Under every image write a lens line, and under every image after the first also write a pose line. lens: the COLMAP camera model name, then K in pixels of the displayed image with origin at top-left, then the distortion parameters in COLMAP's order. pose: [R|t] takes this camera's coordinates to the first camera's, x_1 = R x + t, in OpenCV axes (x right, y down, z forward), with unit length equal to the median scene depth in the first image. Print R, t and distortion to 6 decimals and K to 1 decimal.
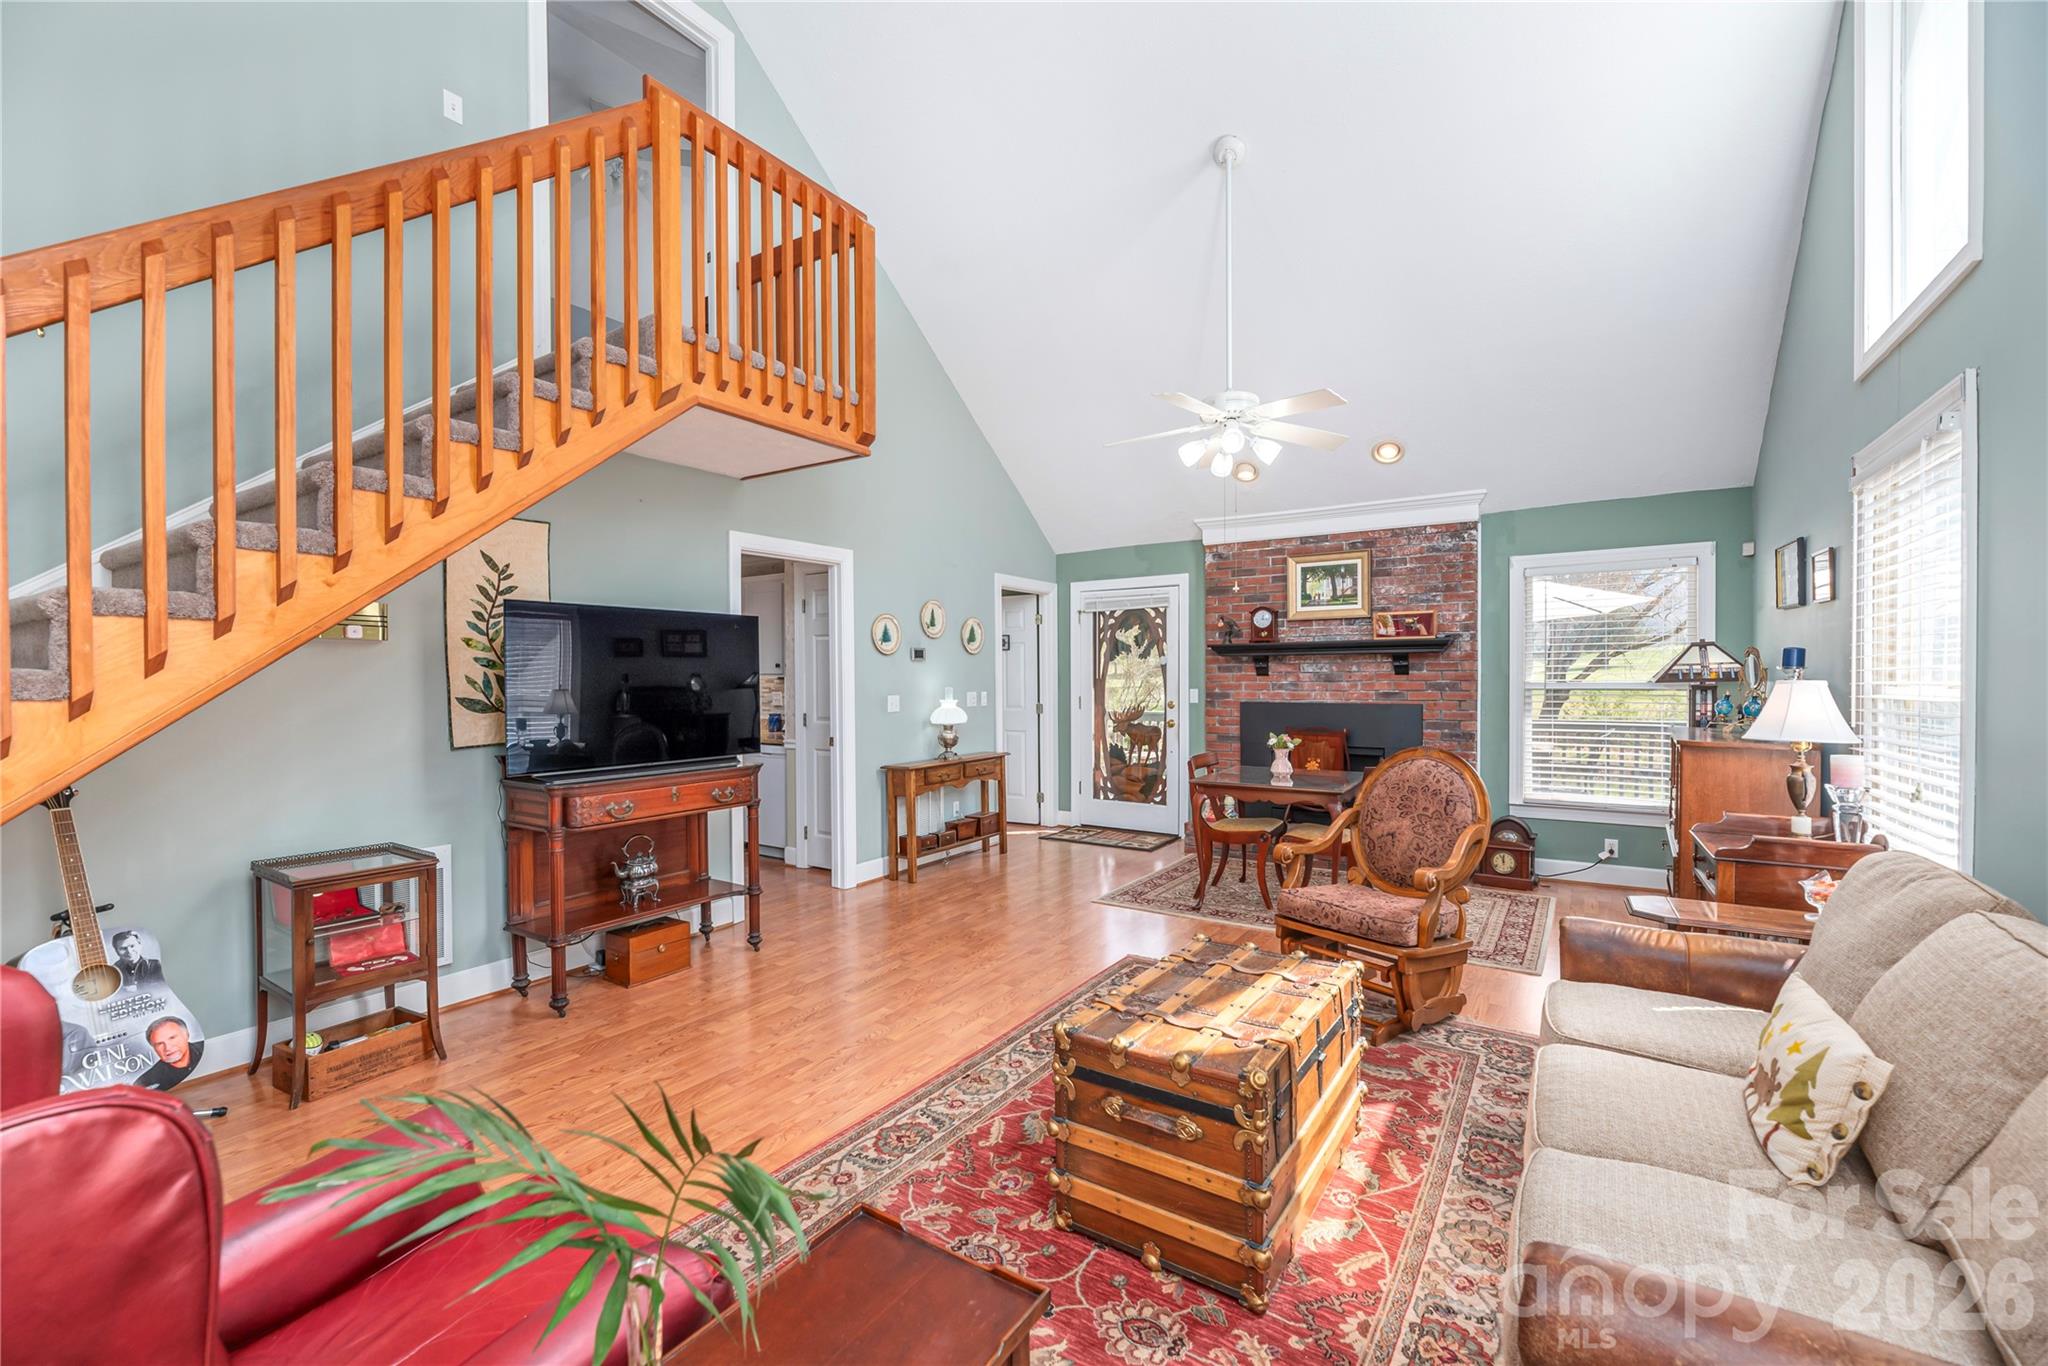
lens RADIAL K [[845.4, 0, 1018.7], [0, 845.4, 685.4], [0, 0, 1]] dist [-0.001509, -0.000102]
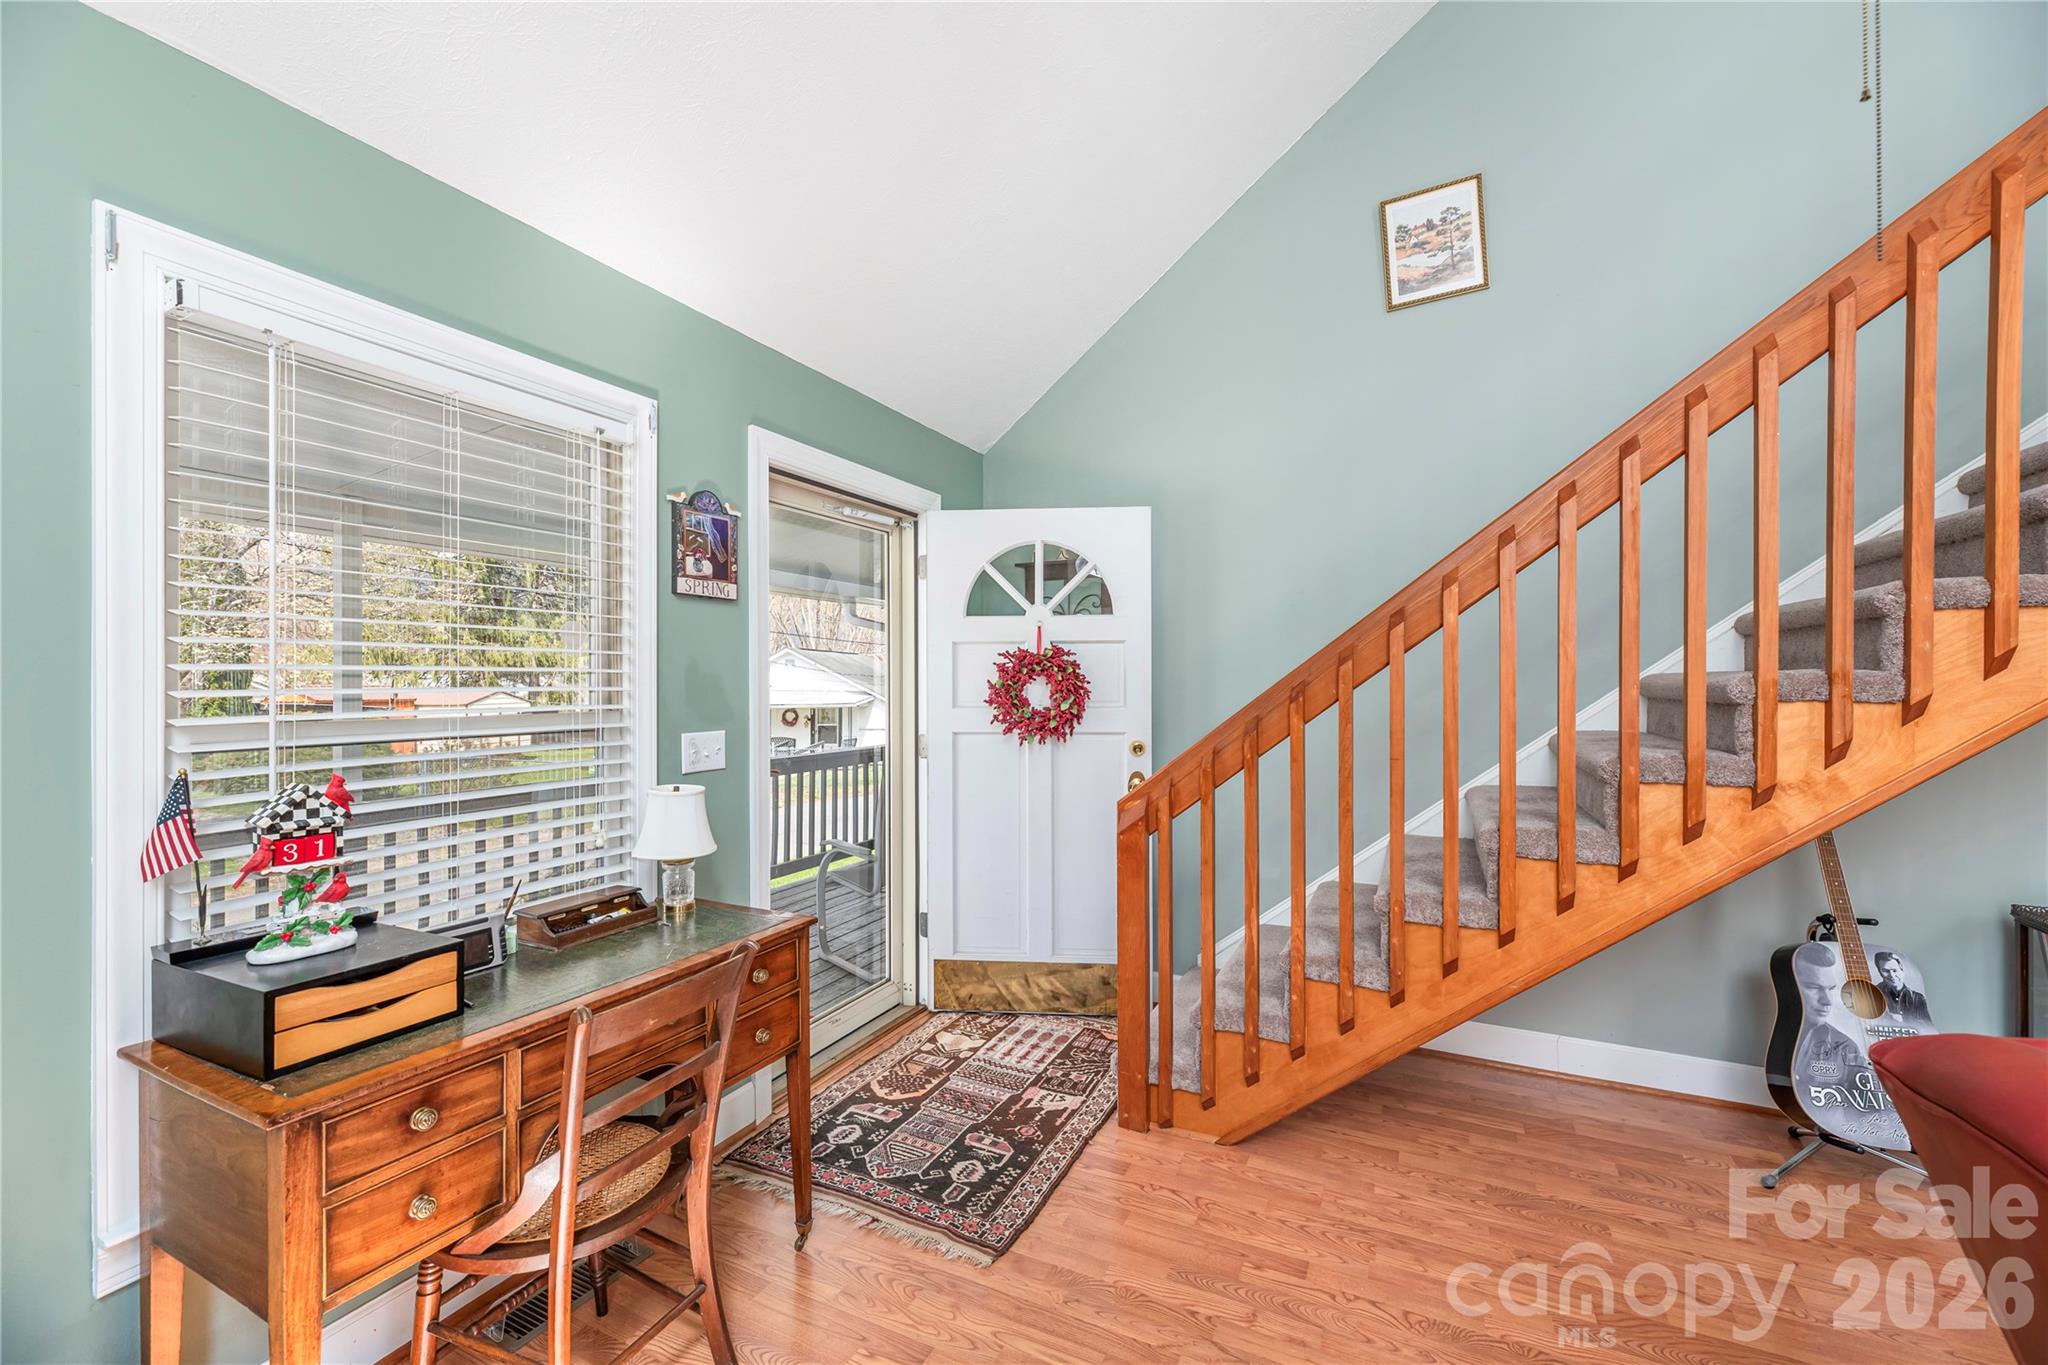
lens RADIAL K [[826.8, 0, 1024.0], [0, 826.8, 682.5], [0, 0, 1]] dist [-0.006865, -0.000176]
pose [[0.127828, 0.006612, -0.991774, -0.116640], [-0.011287, 0.999923, 0.005212, 0.000293], [0.991732, 0.010527, 0.127892, -0.024328]]
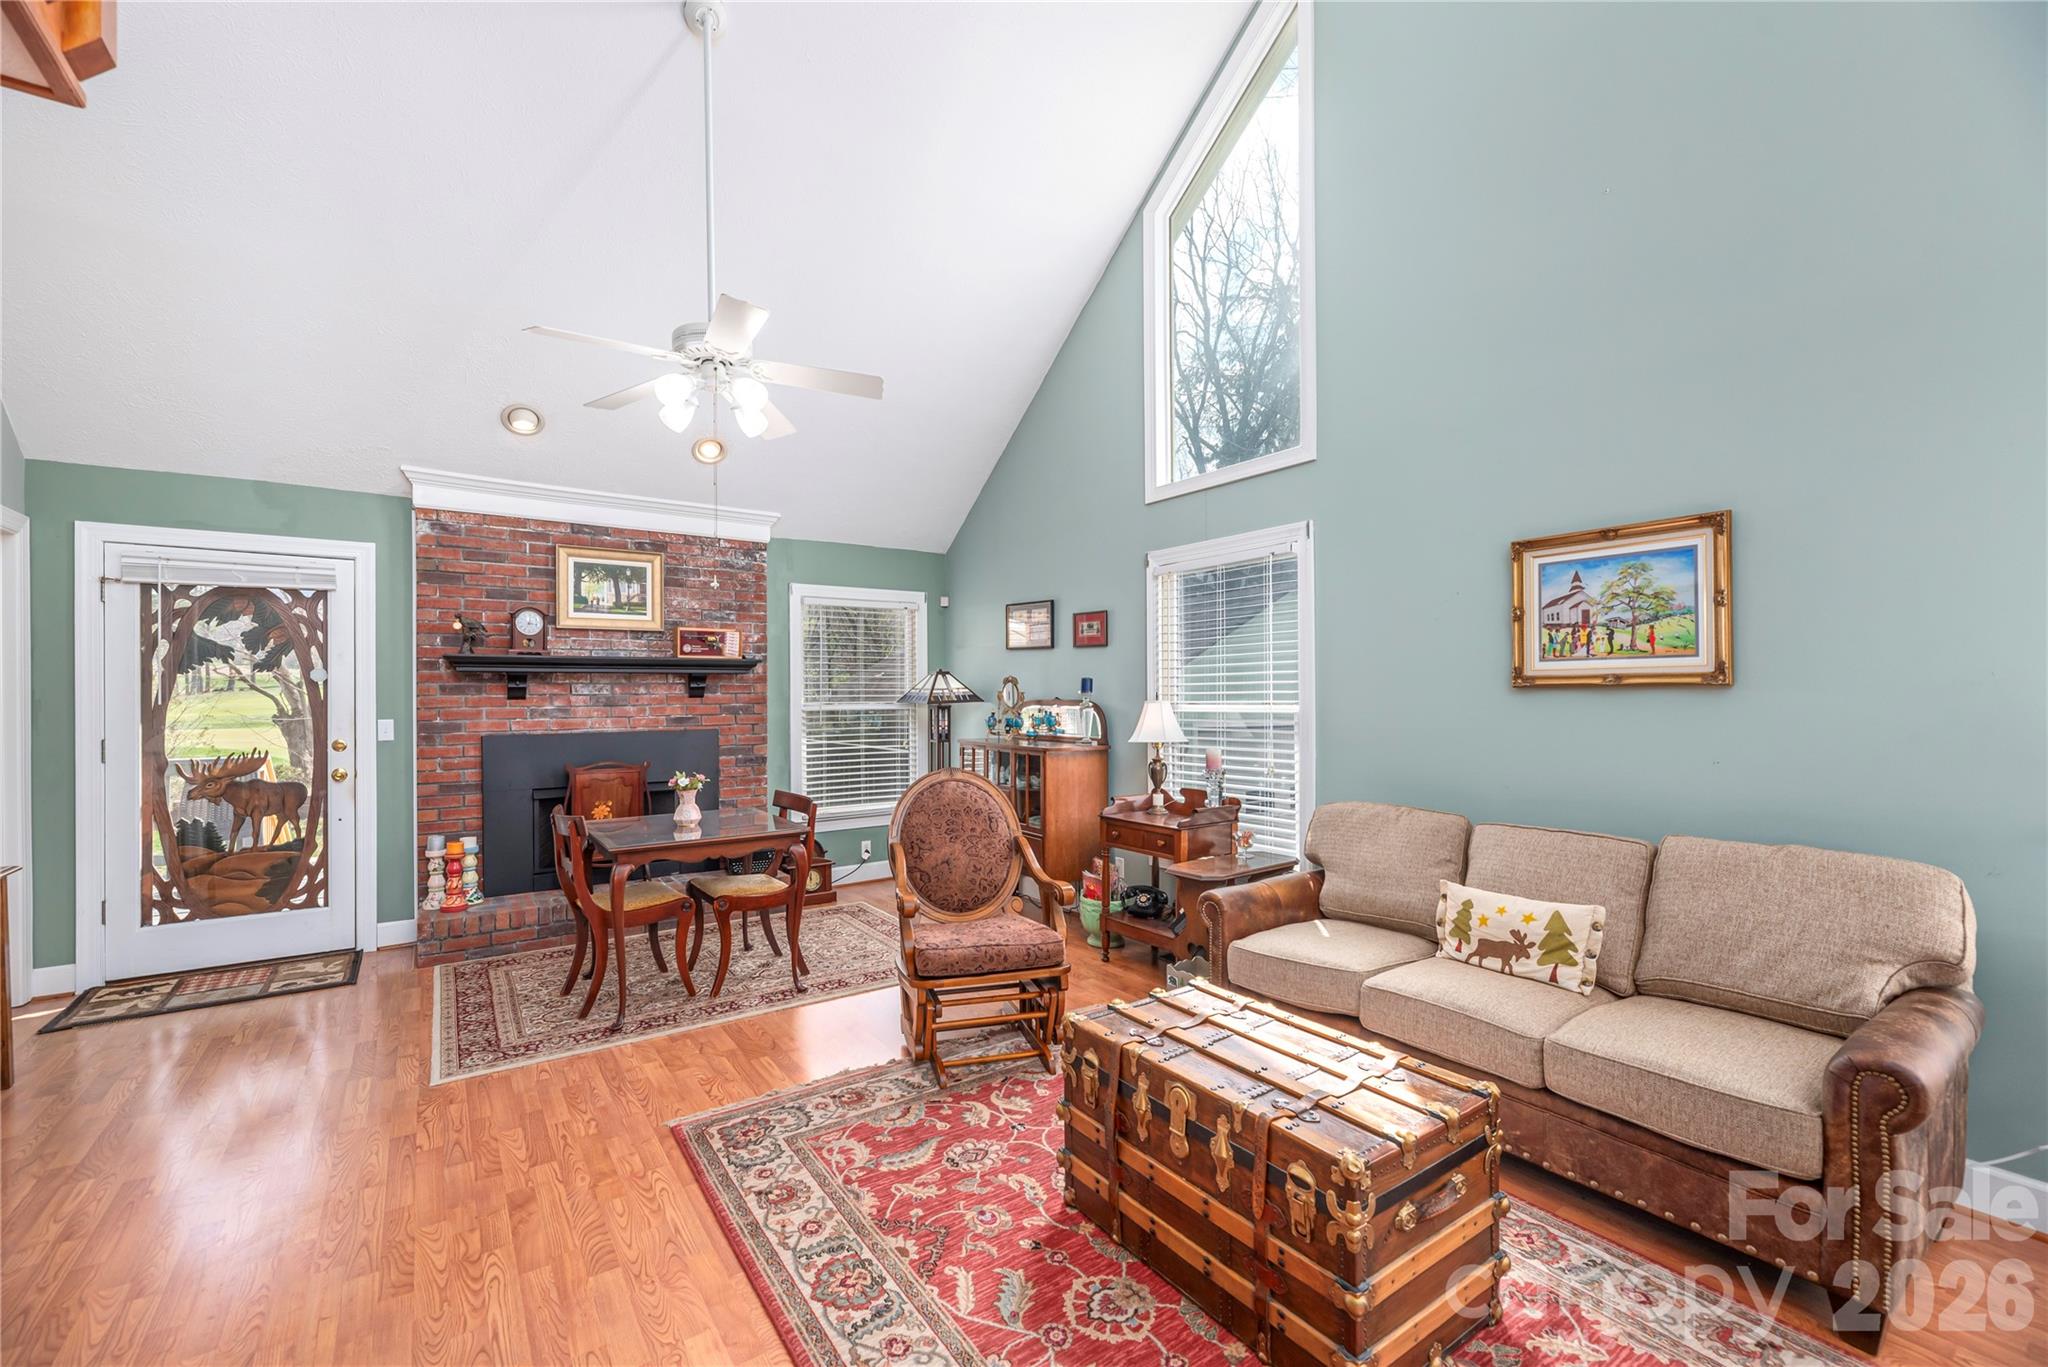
lens RADIAL K [[848.3, 0, 1016.7], [0, 848.3, 689.8], [0, 0, 1]] dist [-0.003746, -0.000205]
pose [[0.365590, 0.008929, 0.930733, -0.264401], [0.013573, 0.999797, -0.014923, -0.002848], [-0.930677, 0.018089, 0.365394, 0.345522]]
